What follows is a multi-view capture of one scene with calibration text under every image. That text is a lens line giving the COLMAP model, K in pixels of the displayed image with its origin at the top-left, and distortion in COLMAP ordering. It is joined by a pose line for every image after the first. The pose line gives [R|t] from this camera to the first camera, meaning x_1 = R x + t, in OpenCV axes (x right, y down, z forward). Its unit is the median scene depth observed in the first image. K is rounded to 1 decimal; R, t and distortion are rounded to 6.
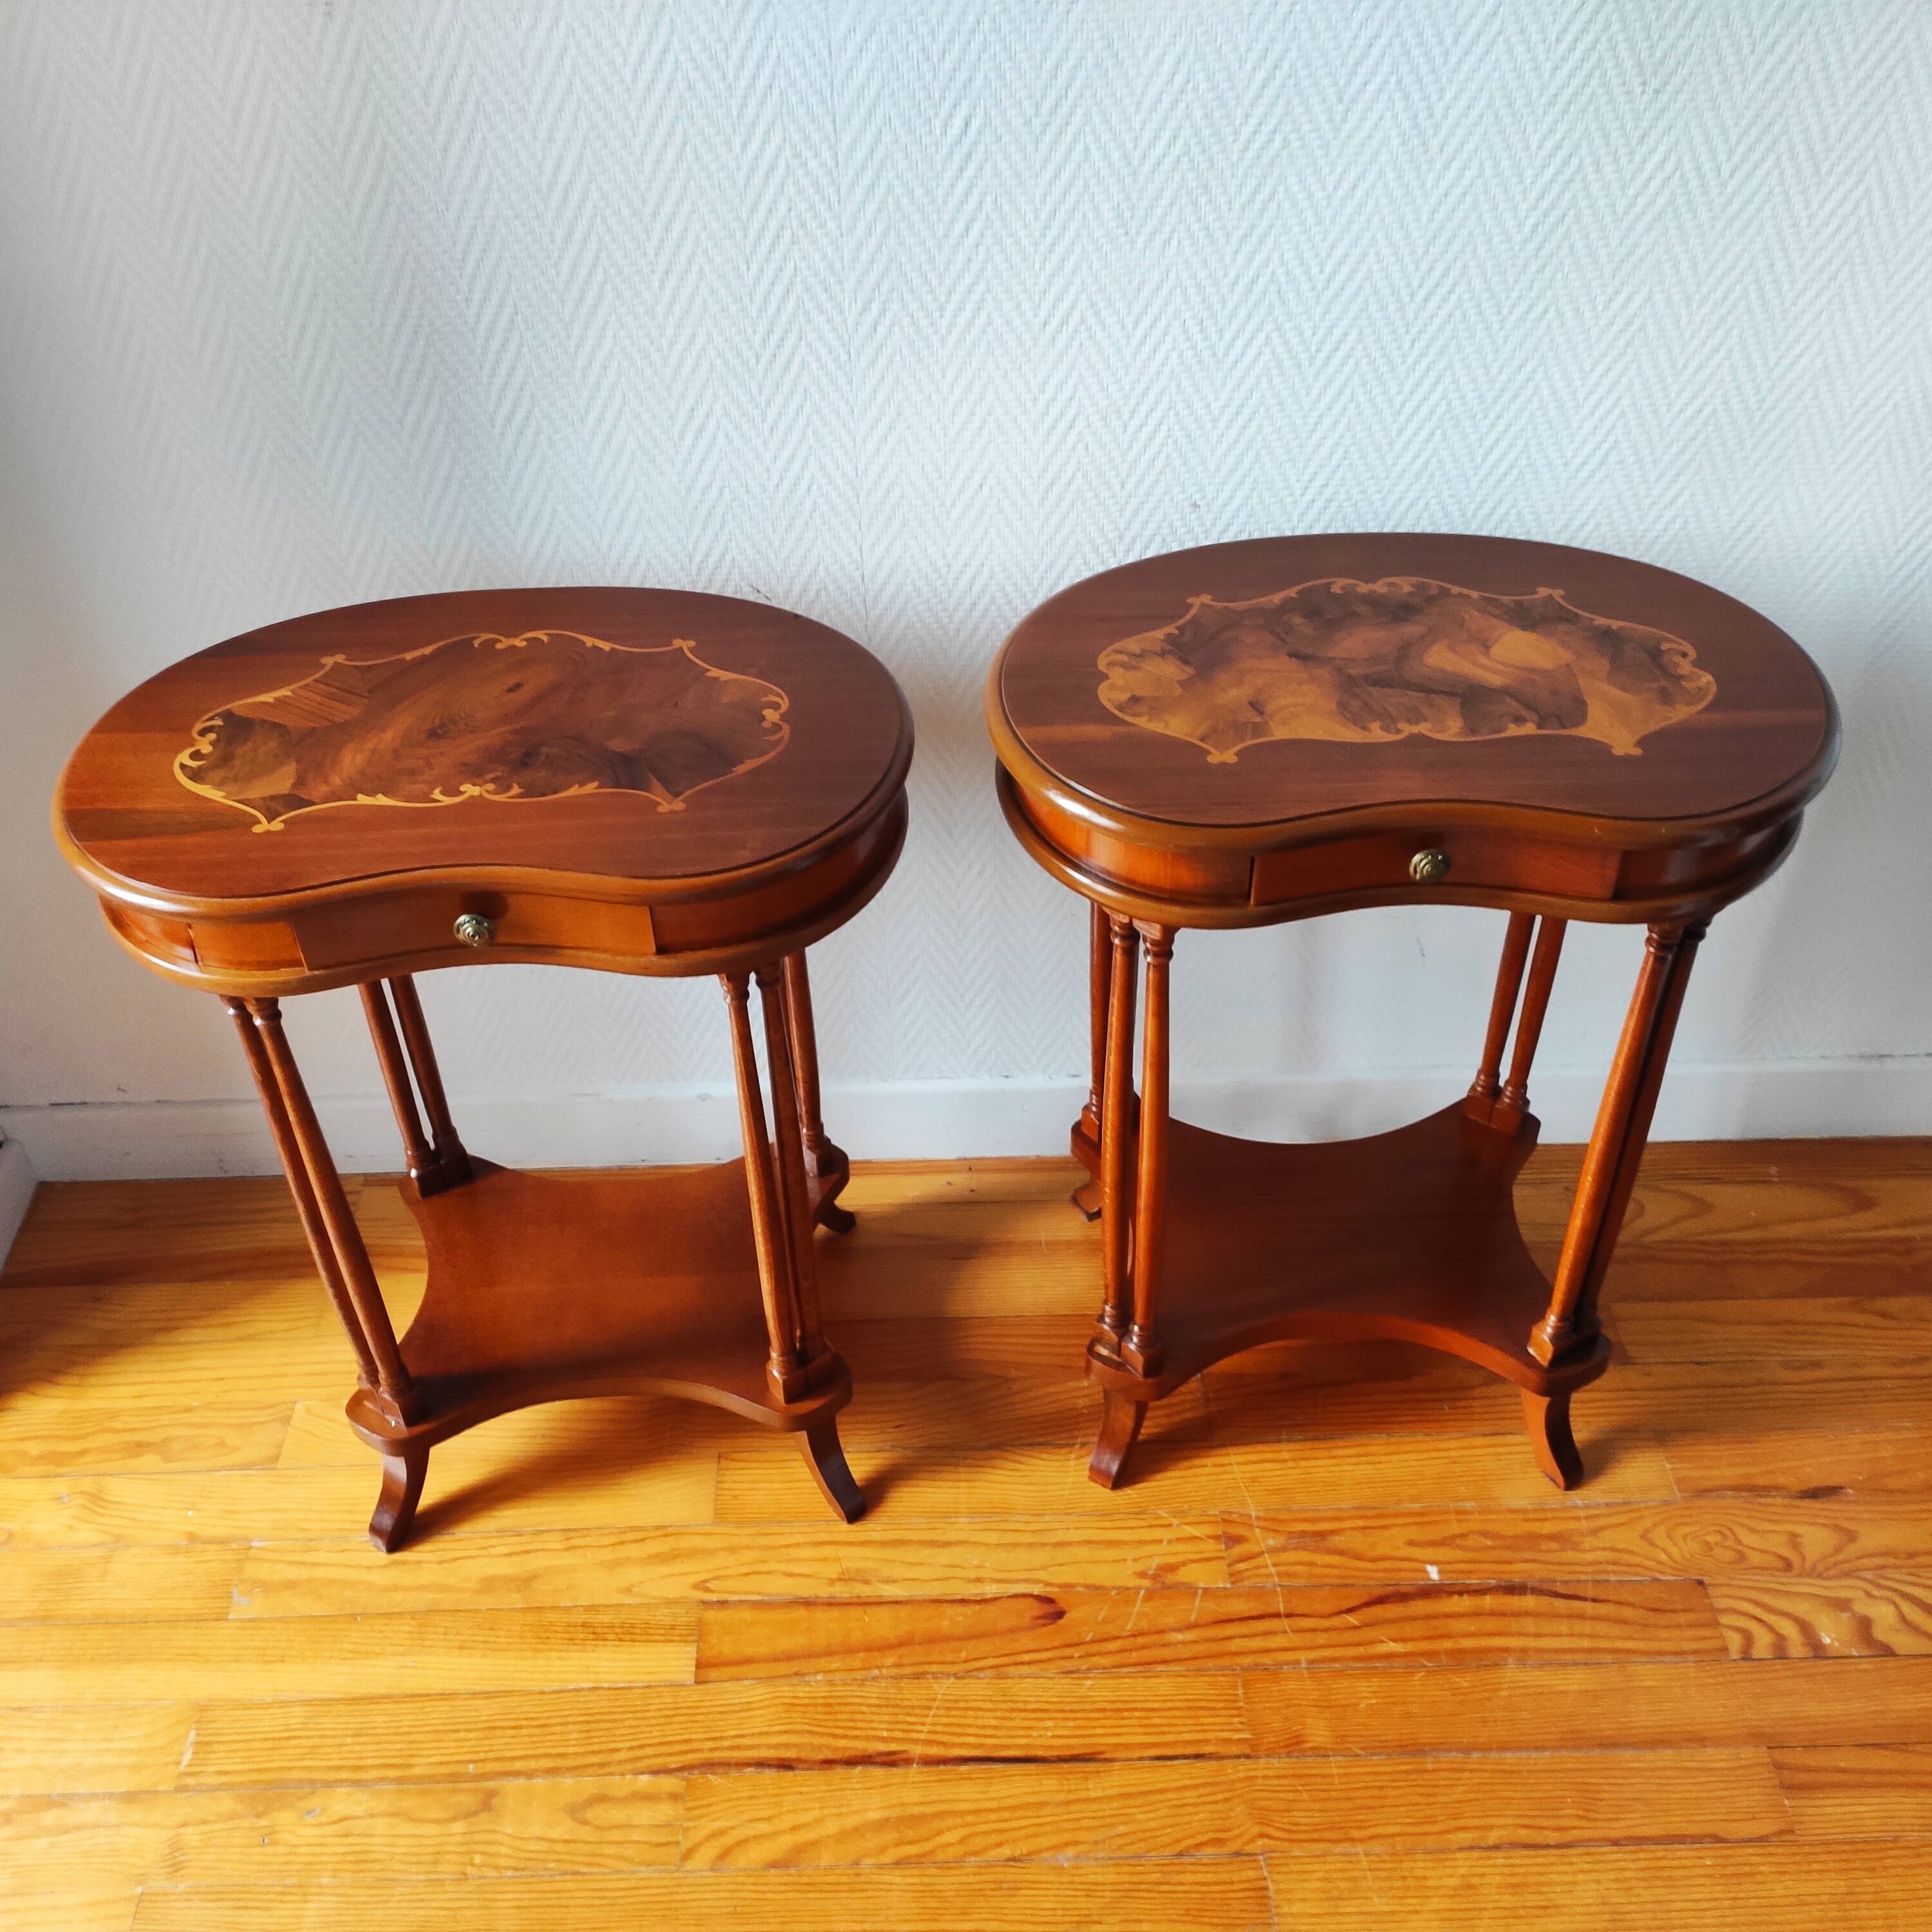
lens RADIAL K [[1894.0, 0, 965.7], [0, 1894.0, 963.6], [0, 0, 1]] dist [0.037371, 0.000000]
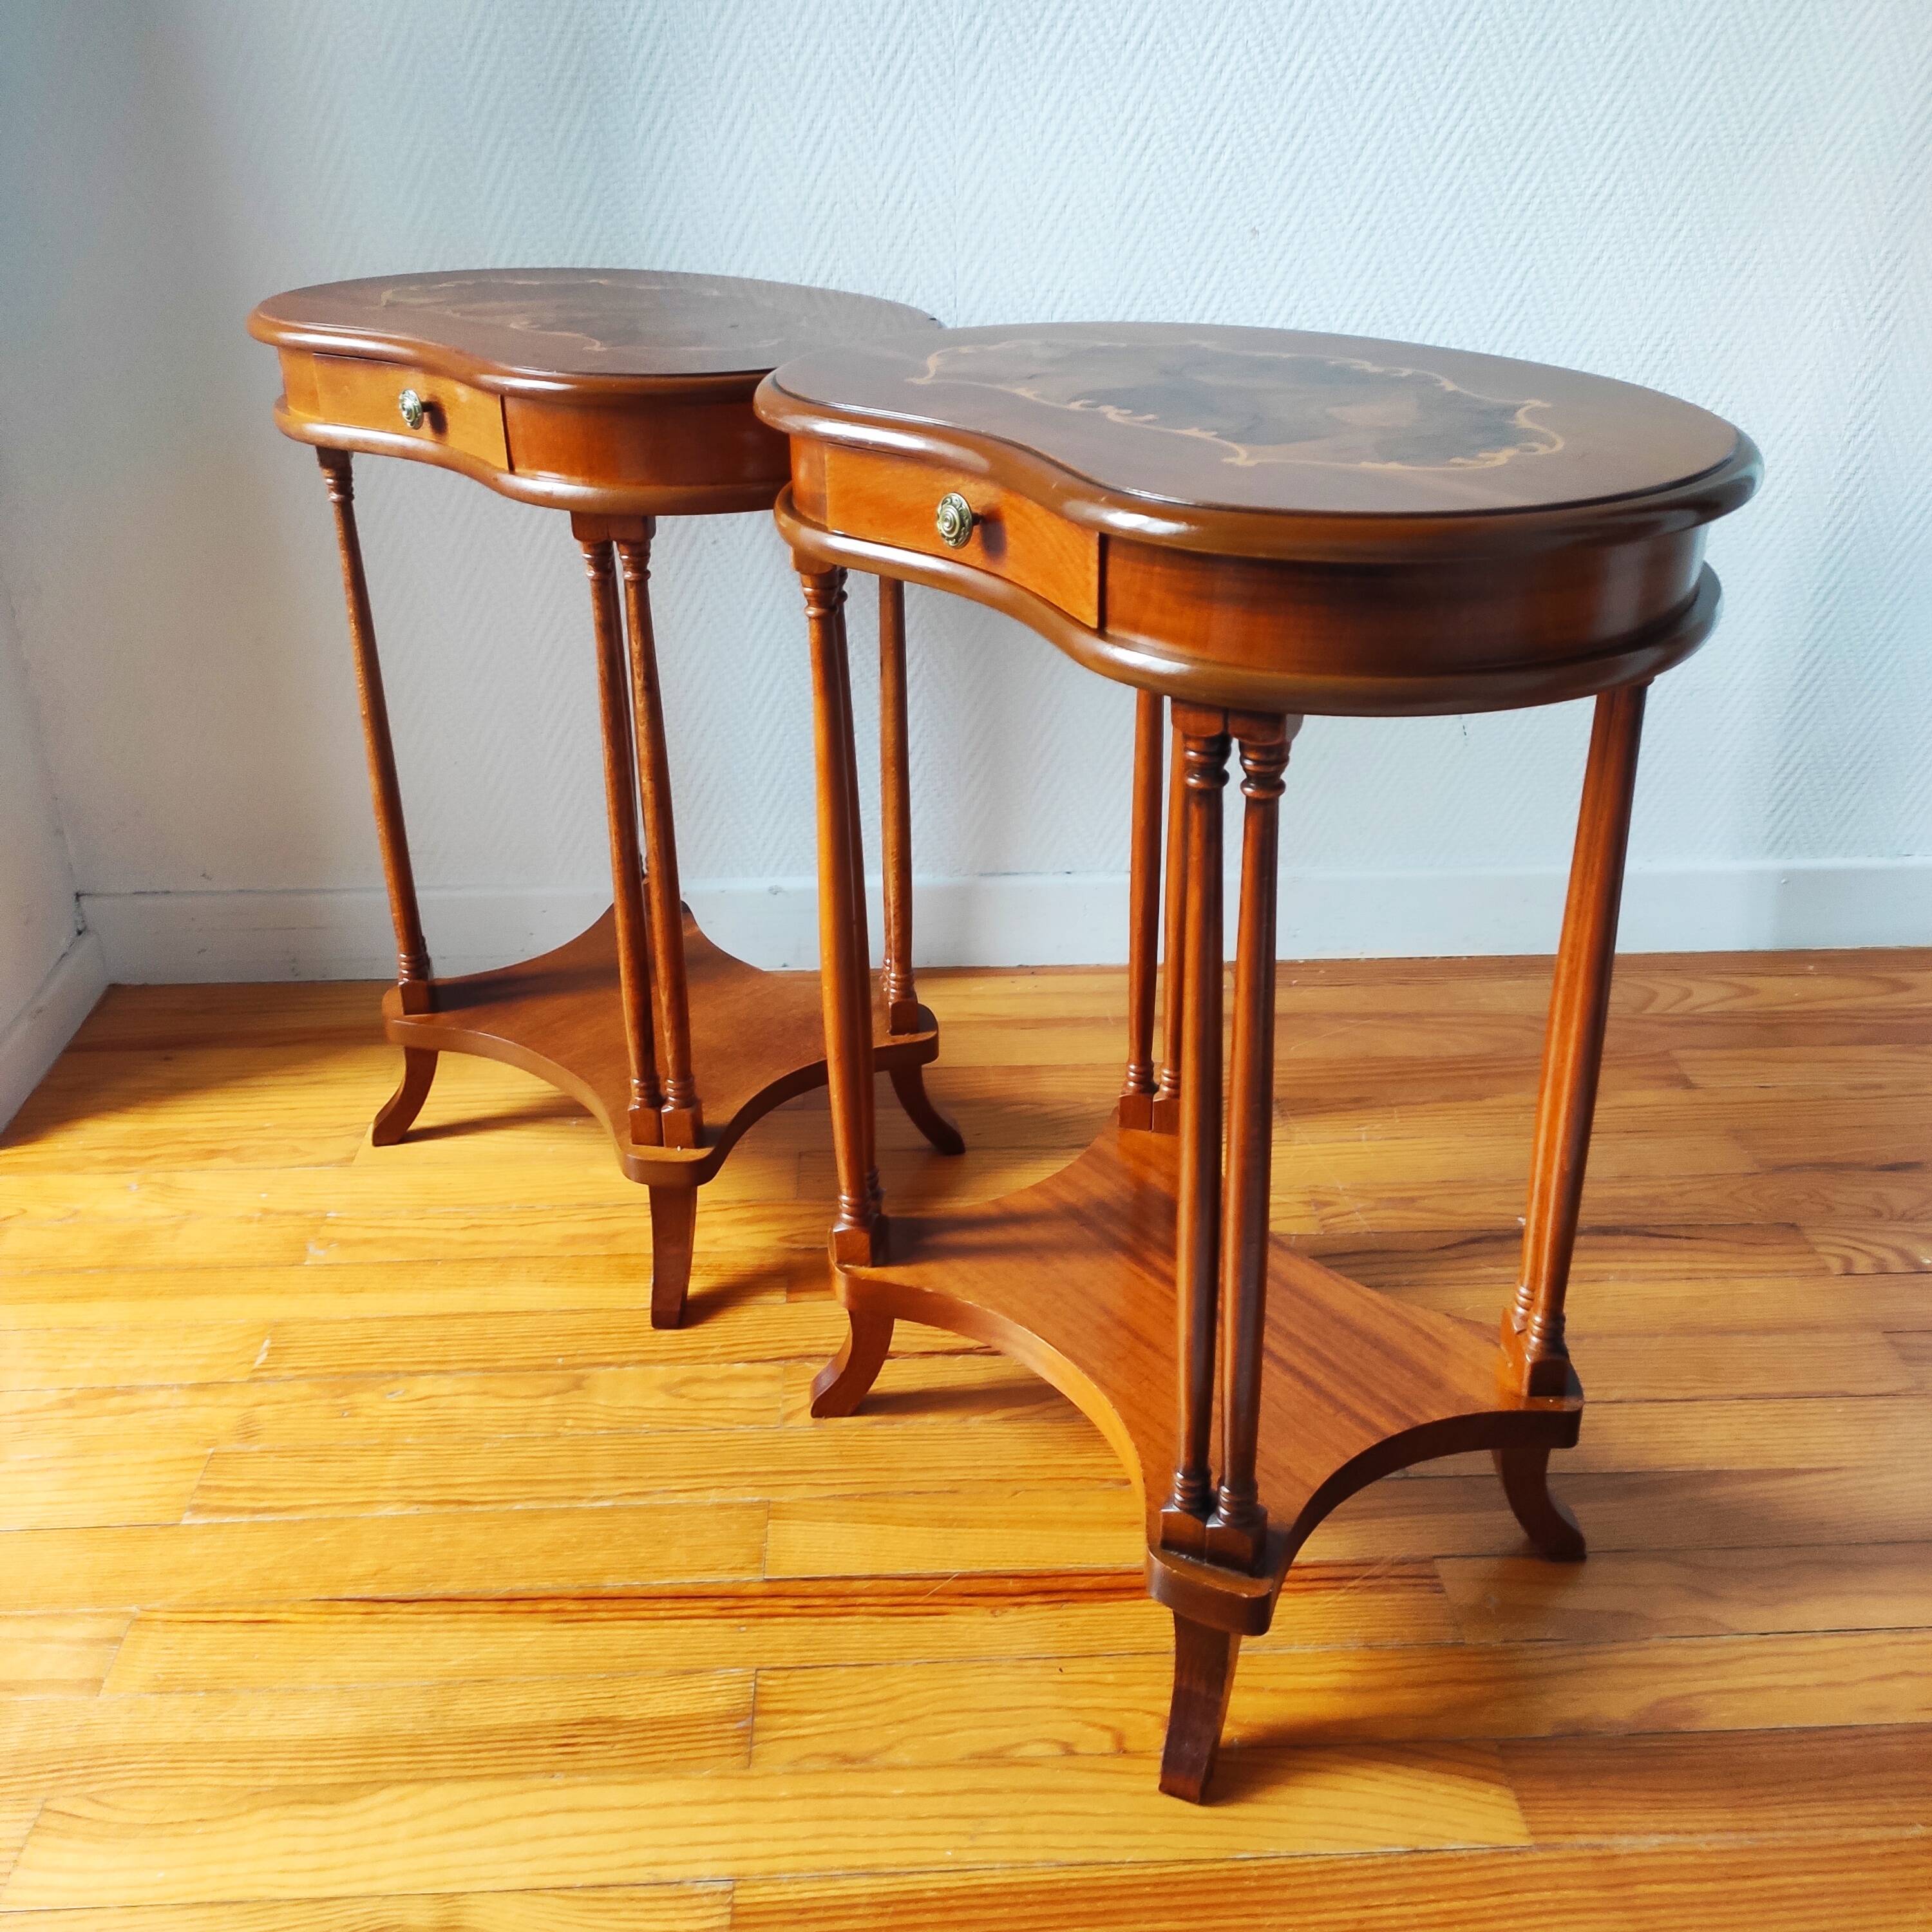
lens RADIAL K [[1894.0, 0, 969.4], [0, 1894.0, 970.2], [0, 0, 1]] dist [0.037371, 0.000000]
pose [[0.999619, 0.003273, 0.027398, -0.081470], [0.003169, 0.972755, -0.231813, 0.470767], [-0.027410, 0.231811, 0.972374, 0.013061]]
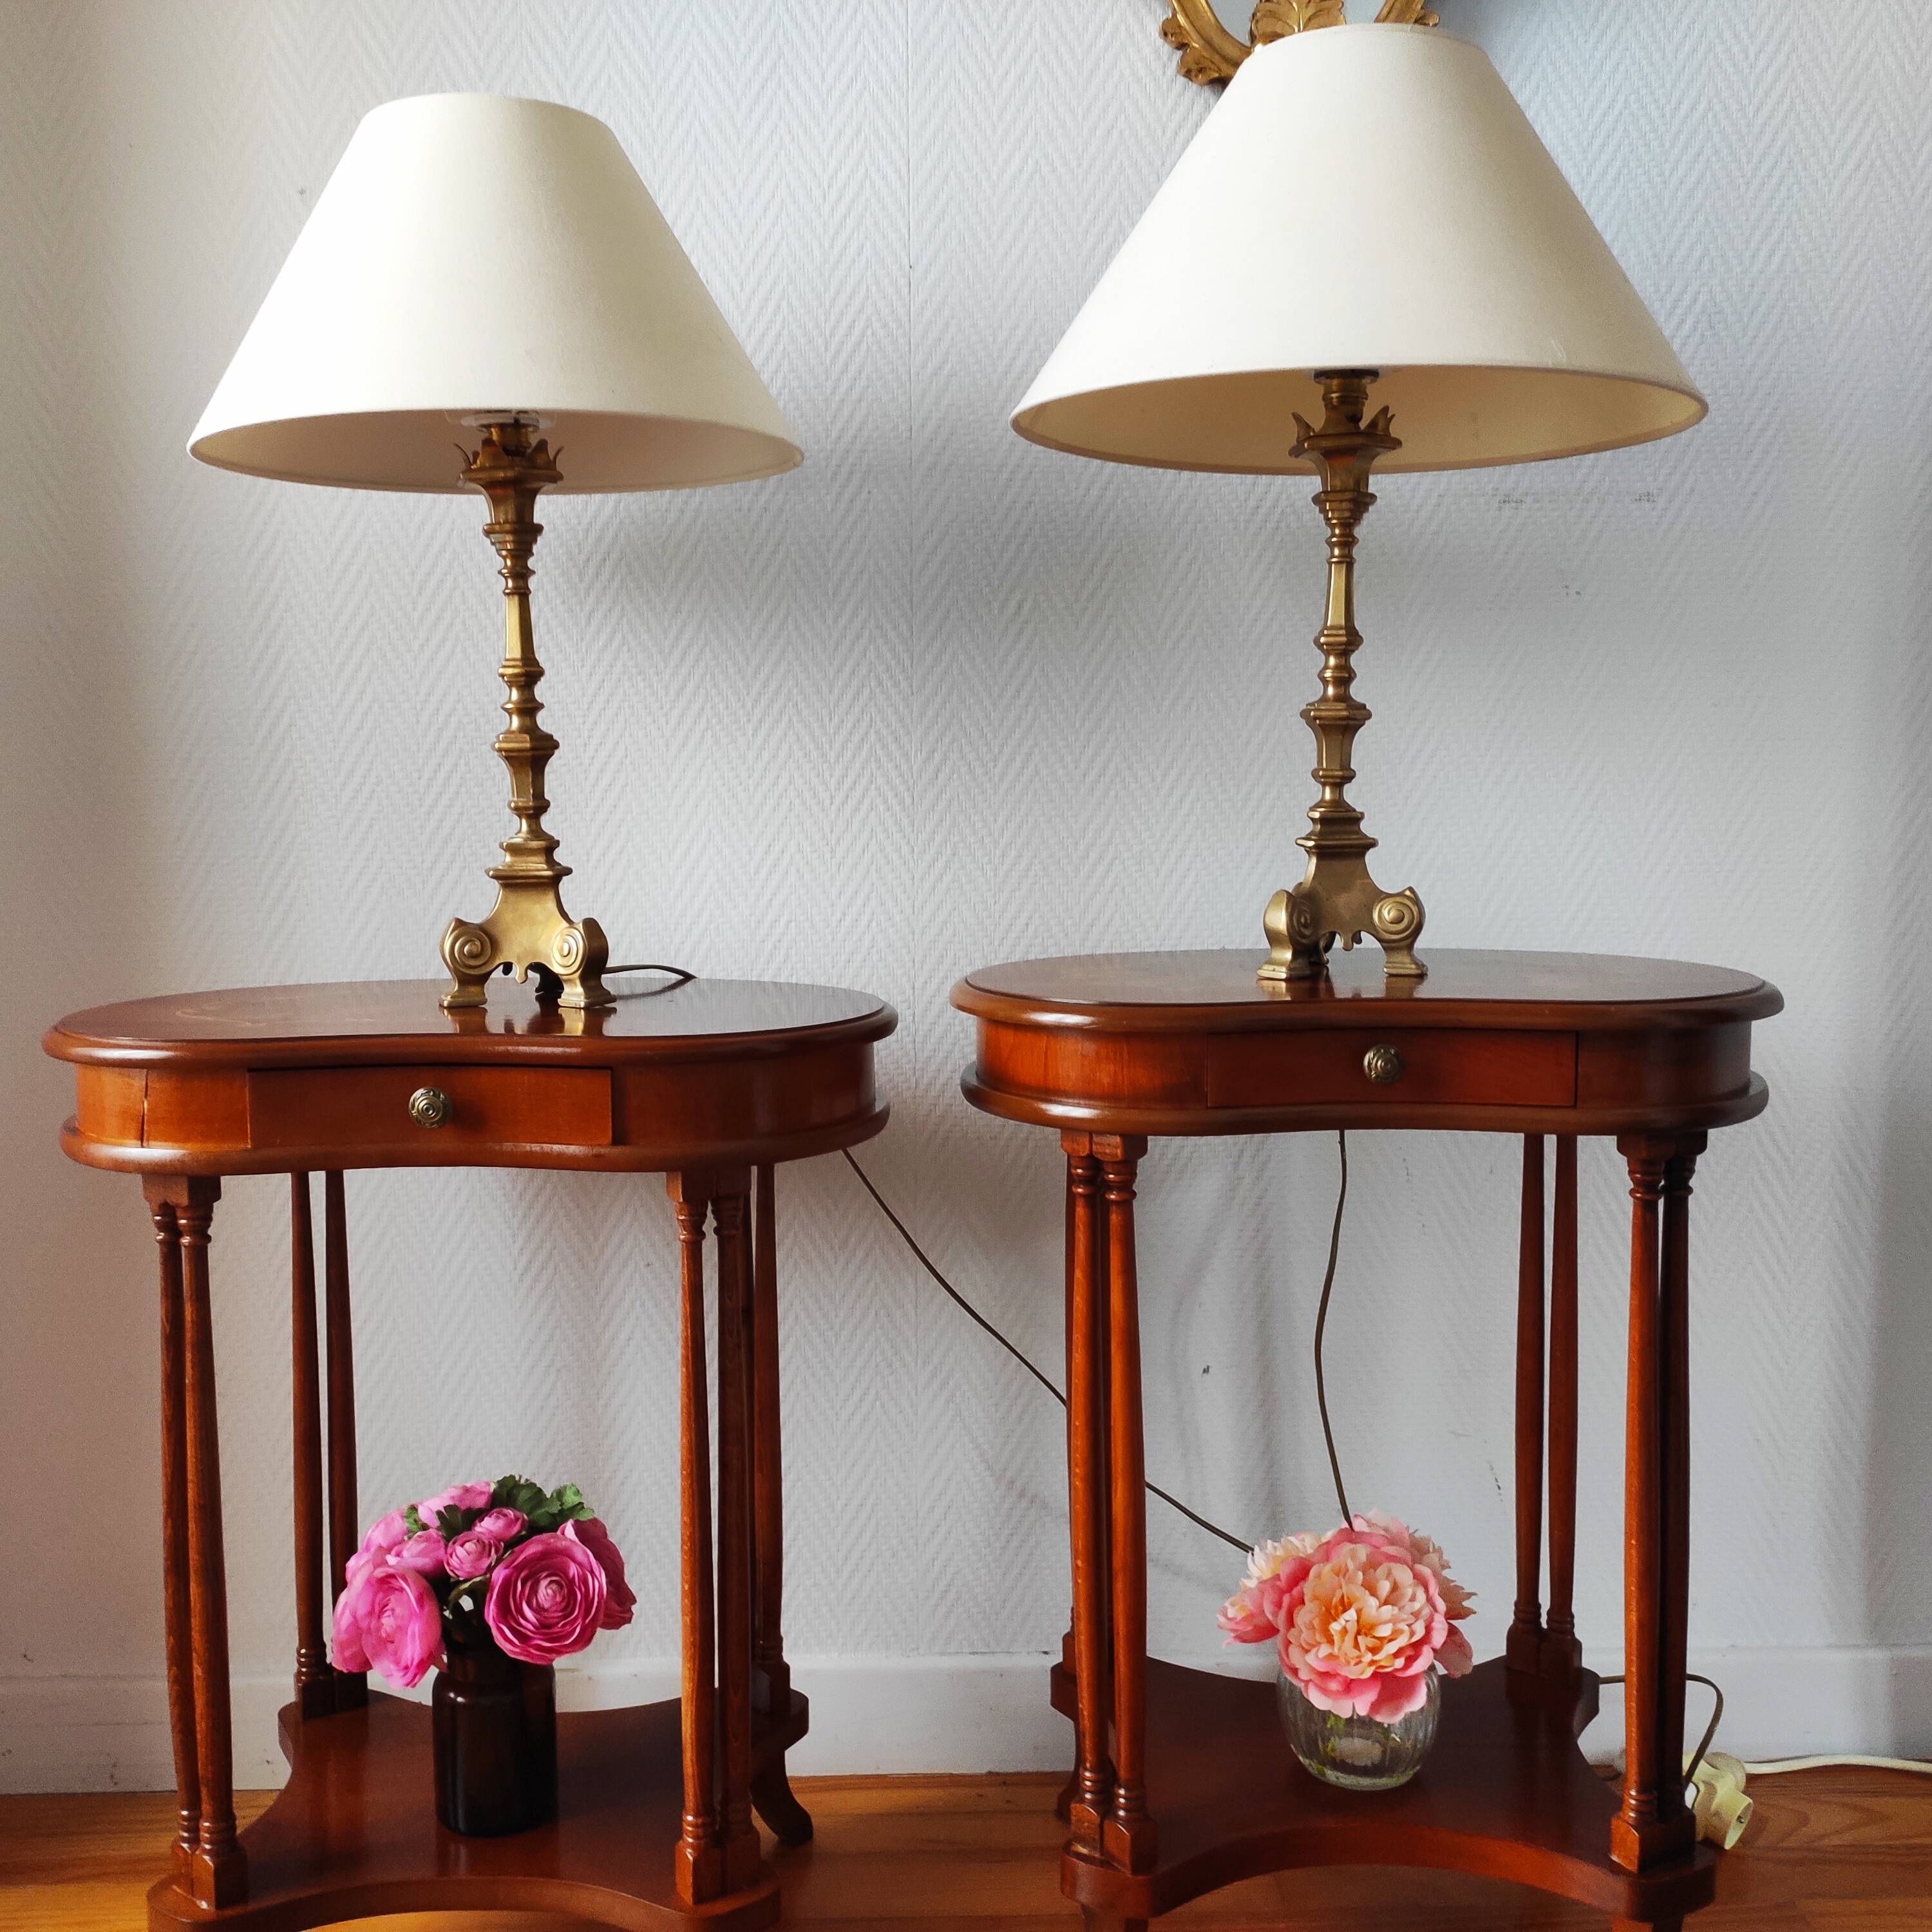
lens RADIAL K [[1894.0, 0, 962.8], [0, 1894.0, 948.4], [0, 0, 1]] dist [0.037371, 0.000000]
pose [[0.999792, 0.015099, 0.013700, -0.045638], [-0.004263, 0.811924, -0.583748, 0.414385], [-0.019937, 0.583568, 0.811819, 0.132548]]
